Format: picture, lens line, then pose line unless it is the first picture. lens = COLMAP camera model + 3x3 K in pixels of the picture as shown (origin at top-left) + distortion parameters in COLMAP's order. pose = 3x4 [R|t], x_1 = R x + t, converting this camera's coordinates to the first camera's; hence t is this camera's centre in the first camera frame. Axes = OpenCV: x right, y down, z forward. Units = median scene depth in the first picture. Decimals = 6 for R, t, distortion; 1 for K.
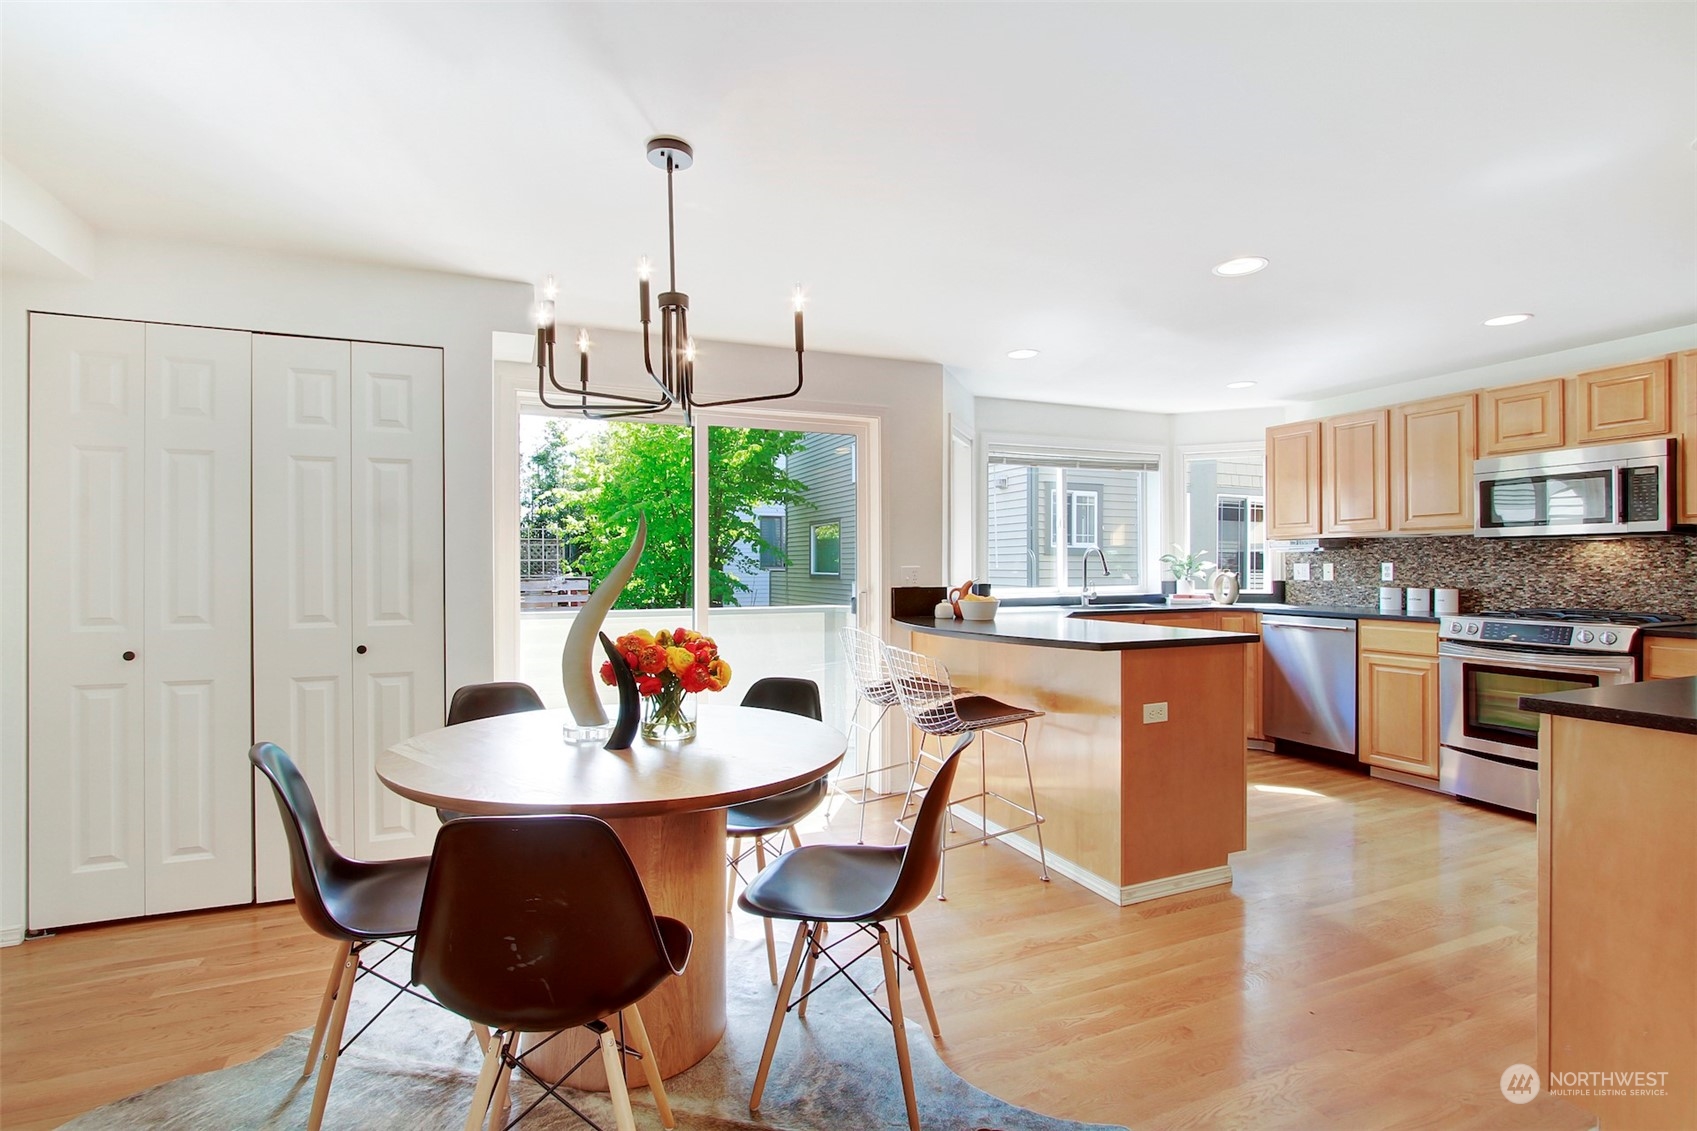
lens RADIAL K [[792.6, 0, 844.4], [0, 792.6, 569.2], [0, 0, 1]] dist [-0.017499, 0.000532]
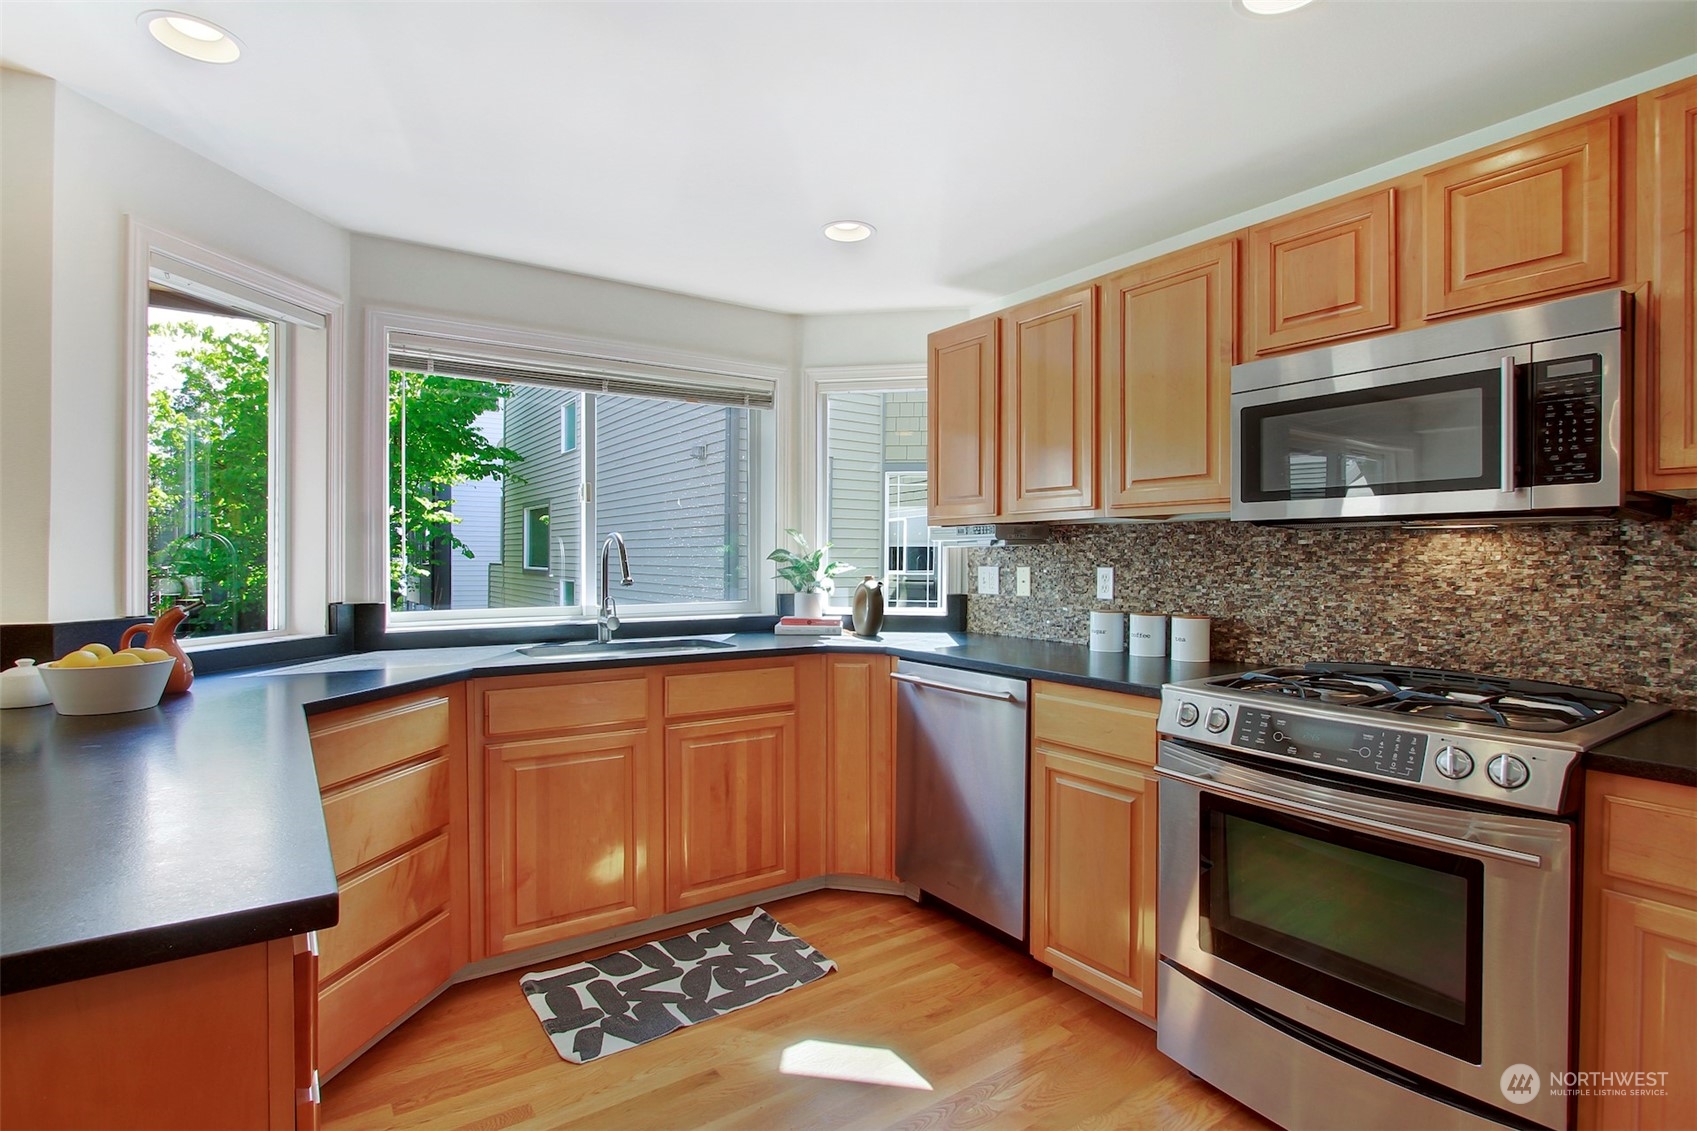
lens RADIAL K [[815.2, 0, 844.2], [0, 815.2, 564.2], [0, 0, 1]] dist [-0.013733, 0.000097]
pose [[0.981443, 0.006681, 0.191636, 0.436726], [-0.007386, 0.999968, 0.002965, -0.012320], [-0.191610, -0.004326, 0.981462, 0.508622]]
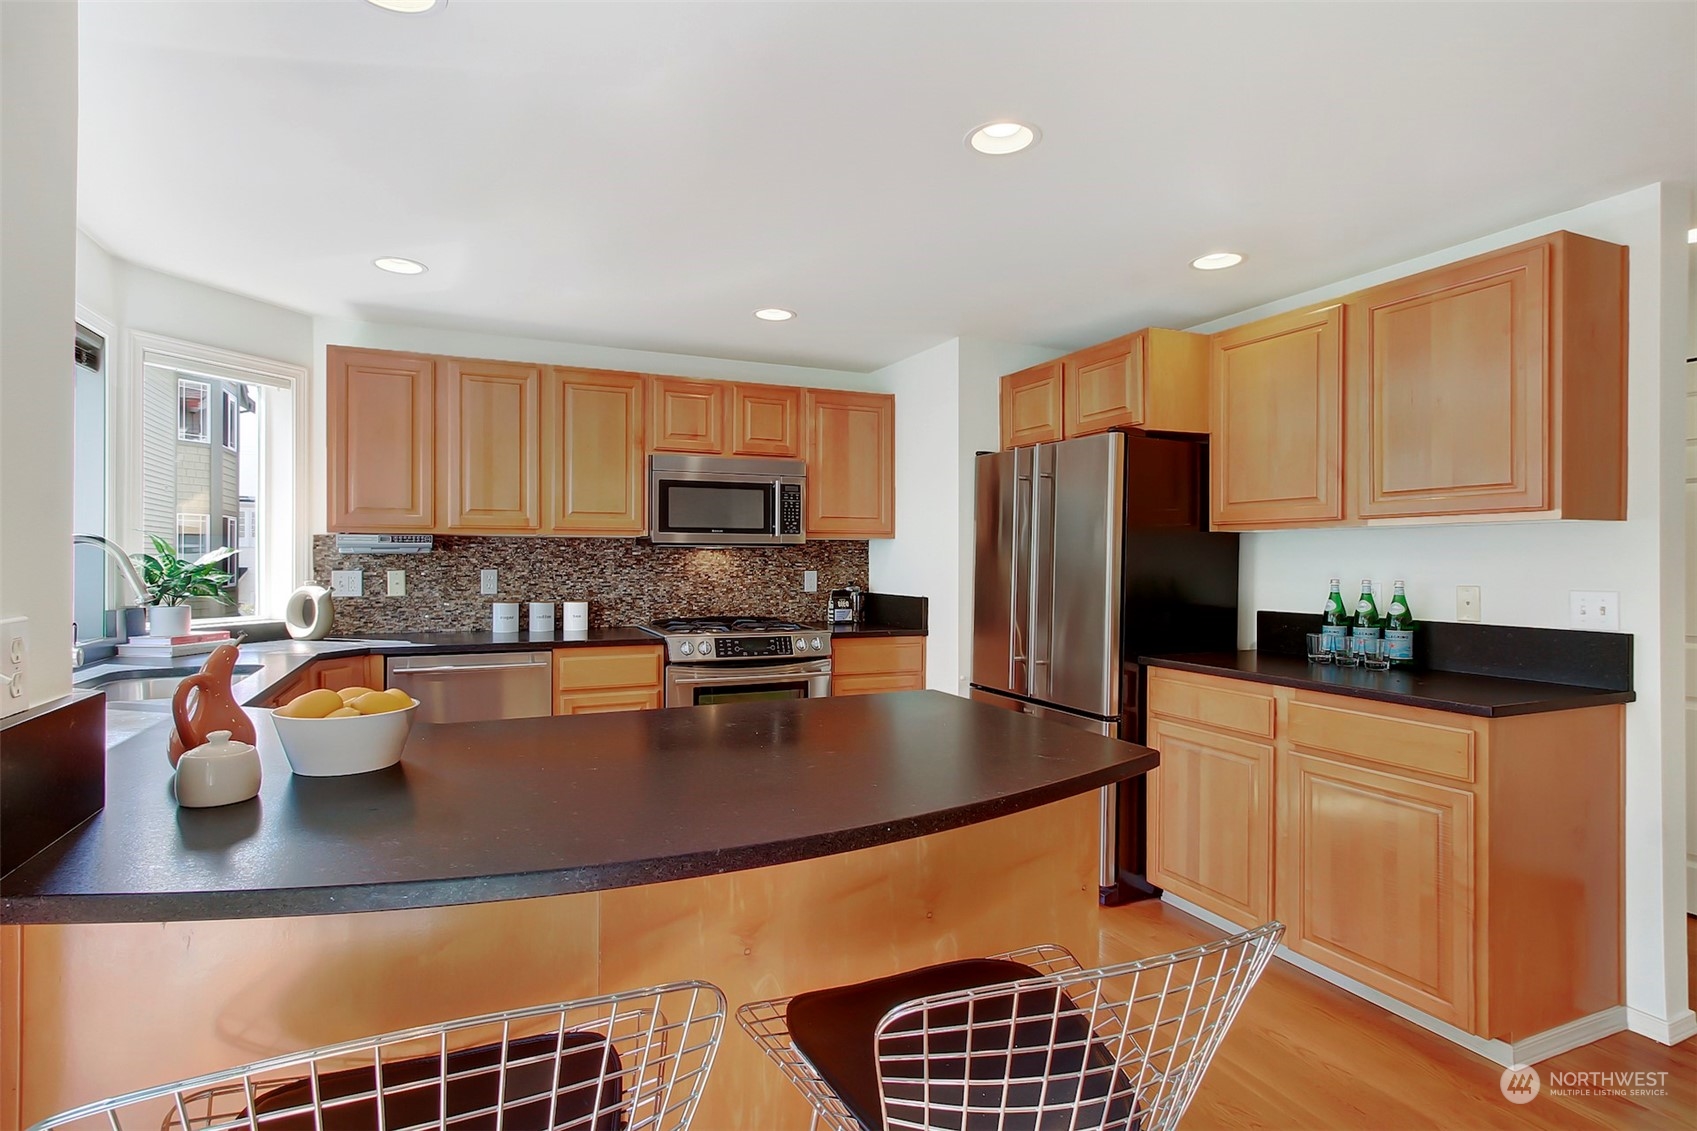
lens RADIAL K [[853.1, 0, 848.5], [0, 853.1, 565.5], [0, 0, 1]] dist [0.001103, 0.000077]
pose [[-0.013778, -0.004132, 0.999897, -0.142023], [-0.000859, 0.999991, 0.004121, -0.017925], [-0.999905, -0.000802, -0.013781, 0.746773]]
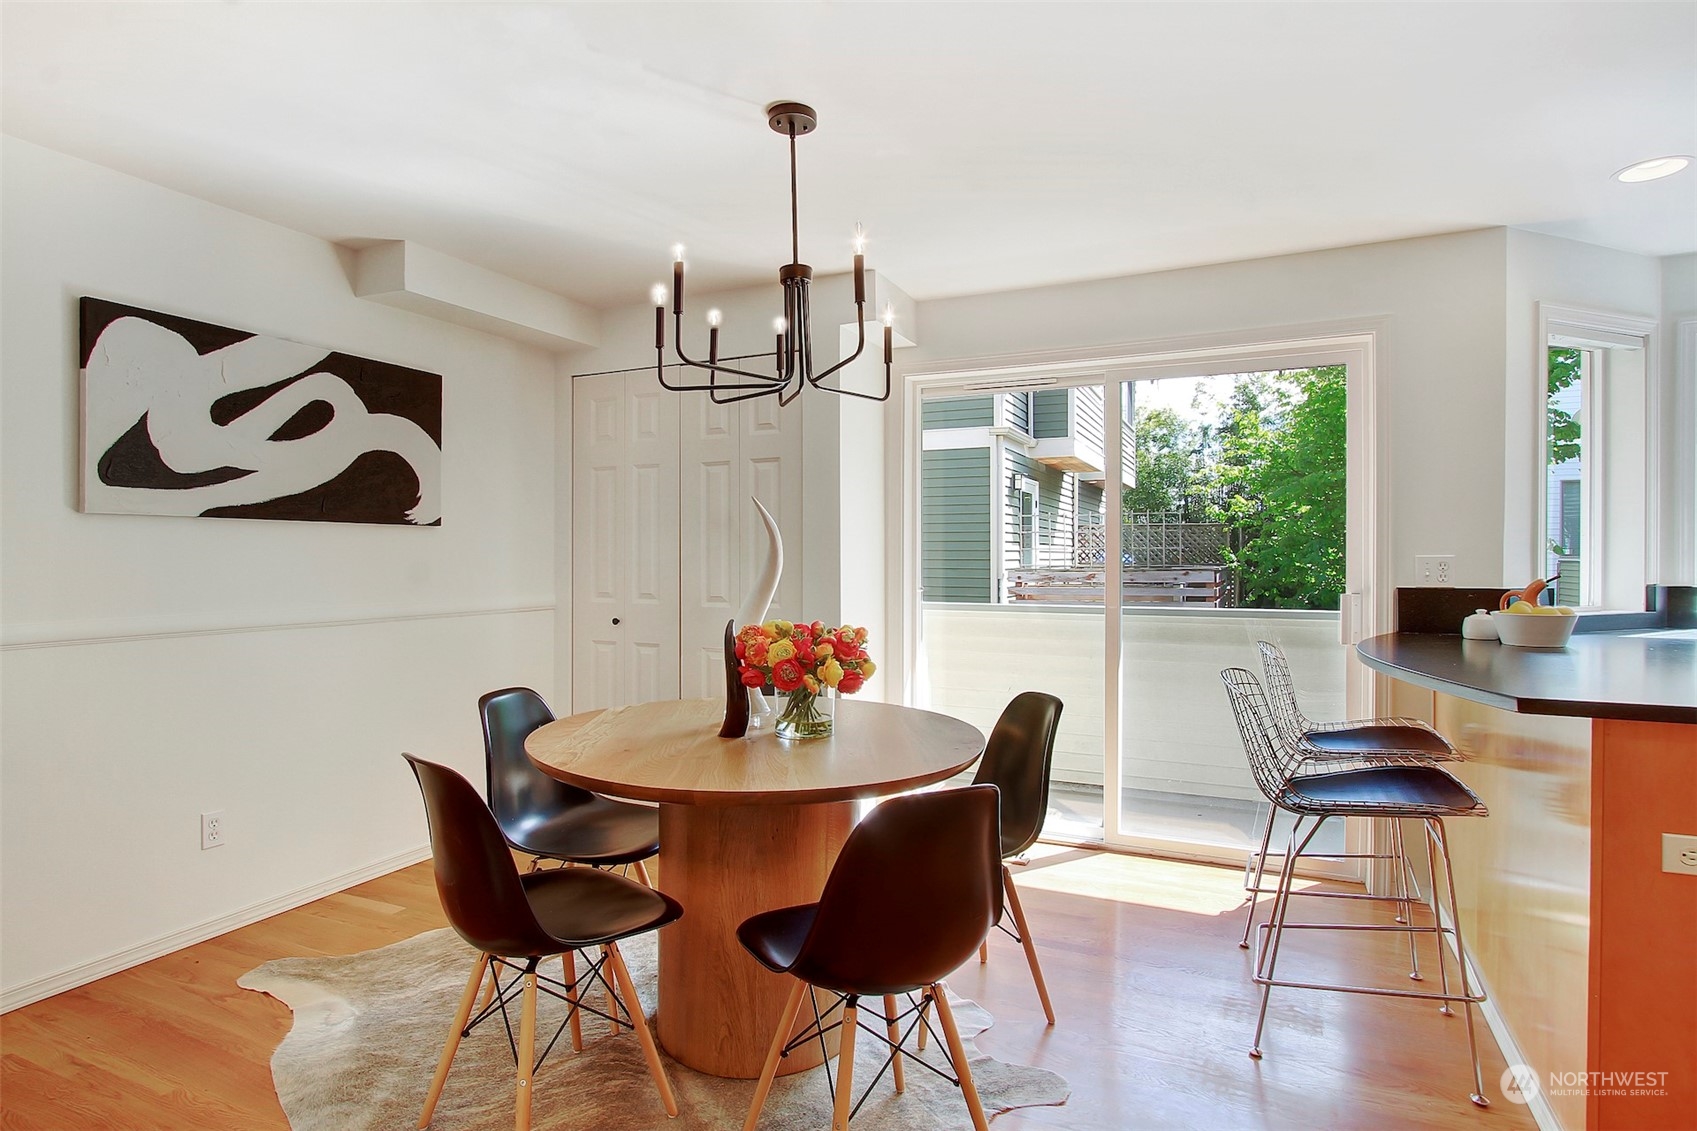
lens RADIAL K [[900.6, 0, 848.5], [0, 900.6, 565.5], [0, 0, 1]] dist [-0.001229, -0.000121]
pose [[0.667413, 0.009391, -0.744629, 0.298265], [-0.003275, 0.999948, 0.009676, -0.000787], [0.744681, -0.004019, 0.667409, 0.155536]]
